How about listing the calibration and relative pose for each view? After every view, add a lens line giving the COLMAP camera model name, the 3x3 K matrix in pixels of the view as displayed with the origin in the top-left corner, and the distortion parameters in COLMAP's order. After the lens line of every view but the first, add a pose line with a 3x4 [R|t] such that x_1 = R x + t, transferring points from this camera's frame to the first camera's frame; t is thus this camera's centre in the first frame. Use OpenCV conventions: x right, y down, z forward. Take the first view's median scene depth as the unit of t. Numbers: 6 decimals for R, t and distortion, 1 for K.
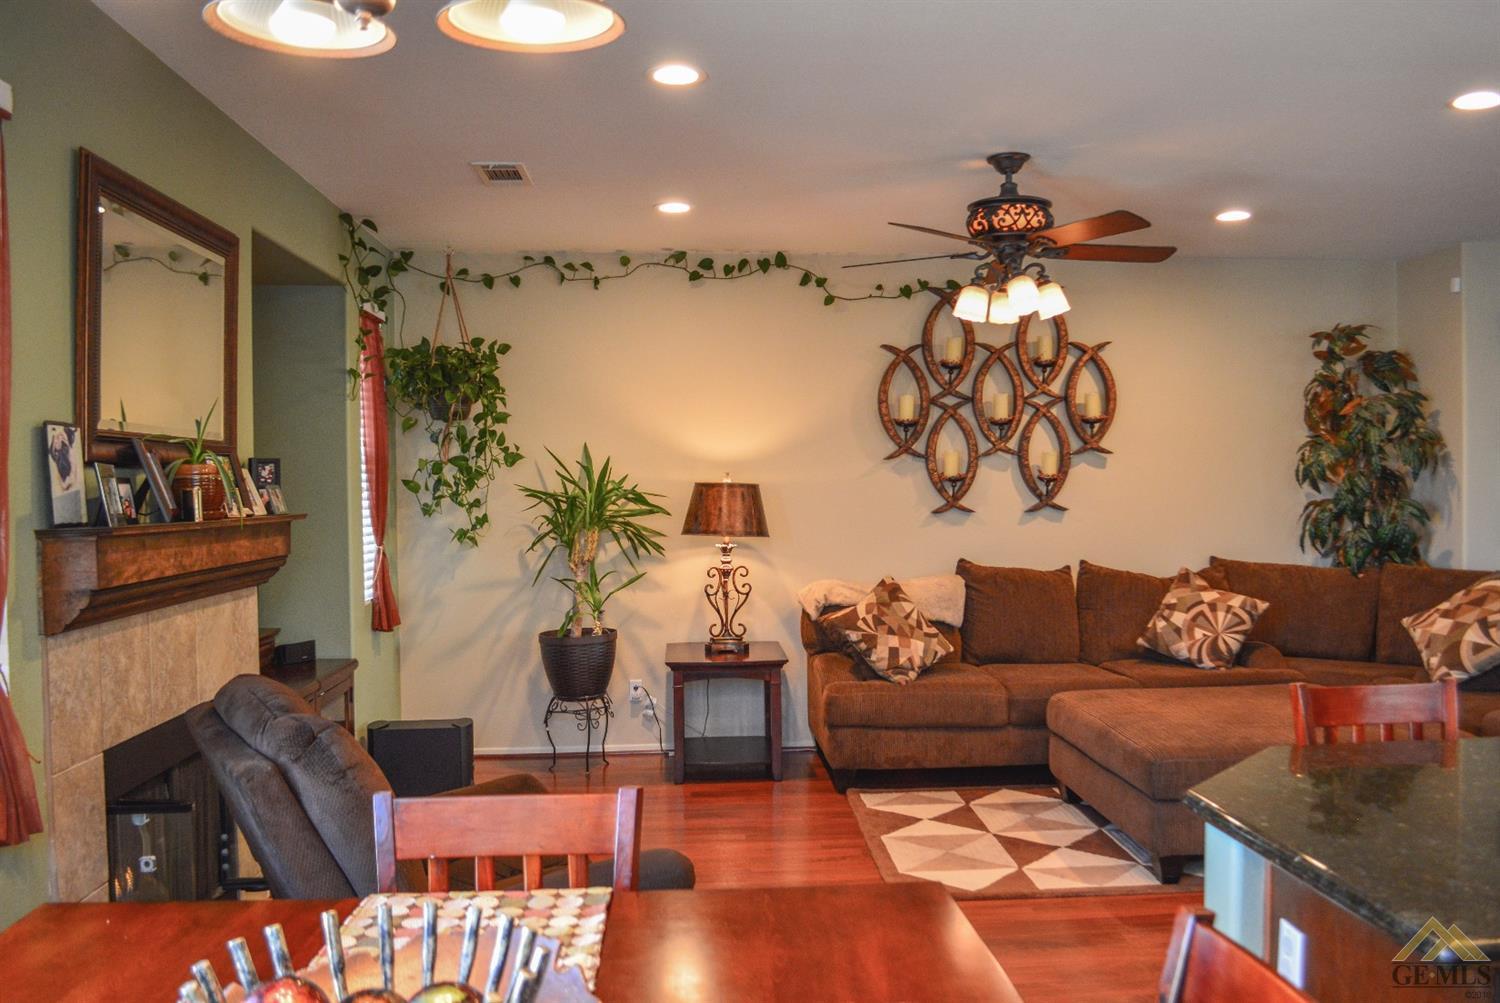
lens RADIAL K [[1235.6, 0, 750.0], [0, 1235.6, 501.5], [0, 0, 1]] dist [-0.088729, 0.000846]
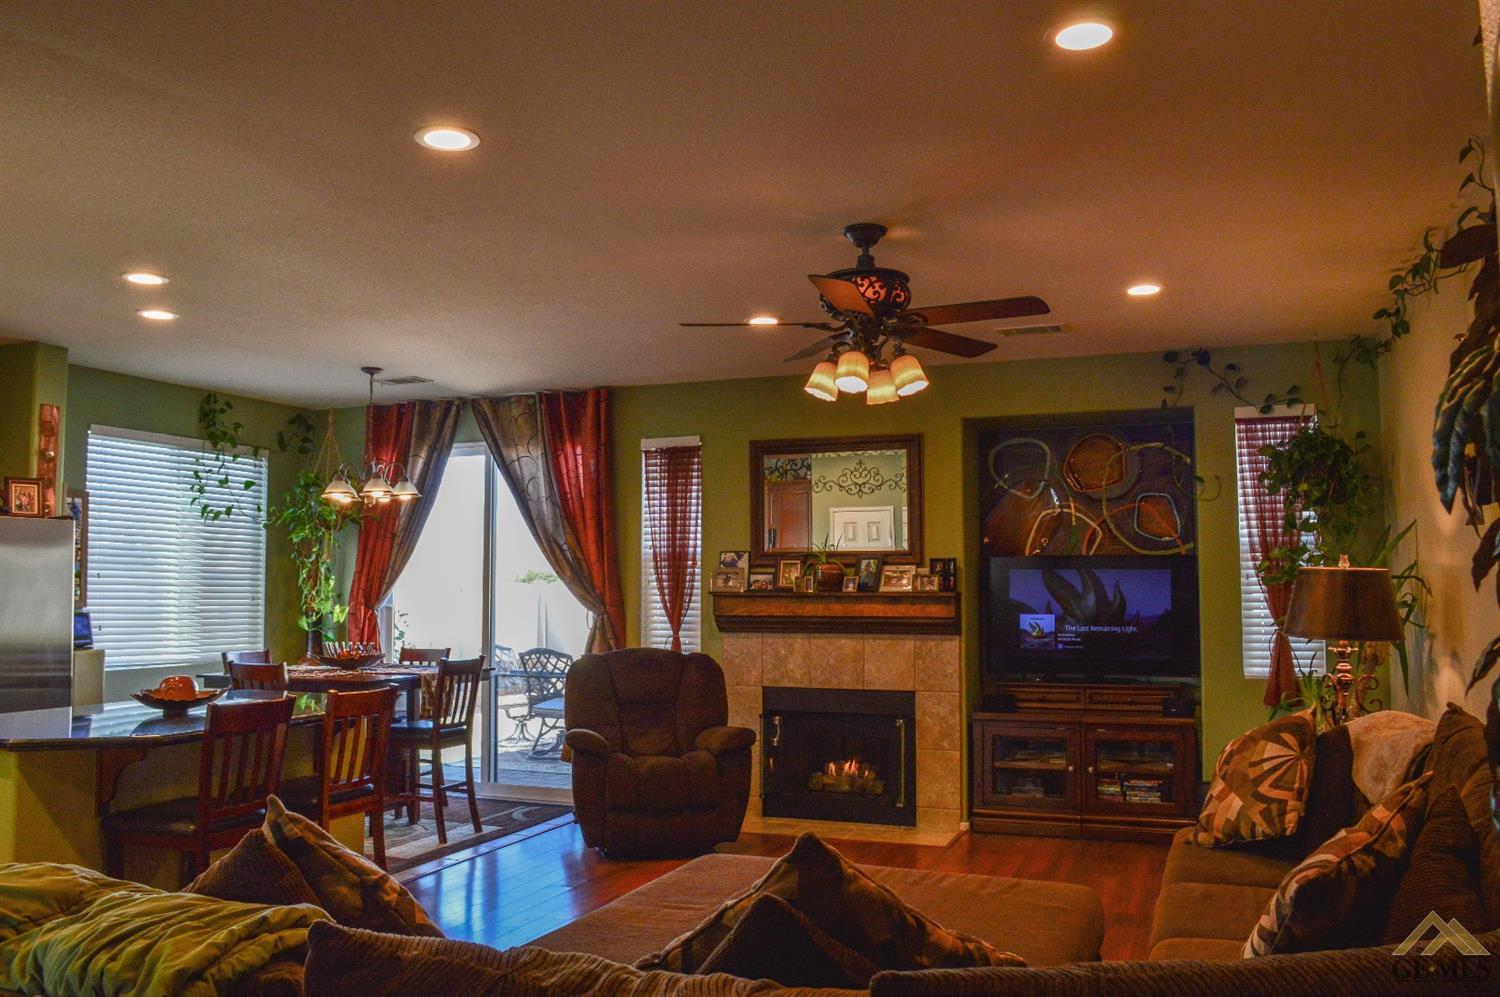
lens RADIAL K [[1204.6, 0, 750.0], [0, 1204.6, 498.5], [0, 0, 1]] dist [-0.080184, 0.005411]
pose [[-0.429469, -0.056589, -0.901307, 0.762749], [-0.005727, 0.998185, -0.059942, -0.011076], [0.903063, -0.020581, -0.429014, 0.927274]]
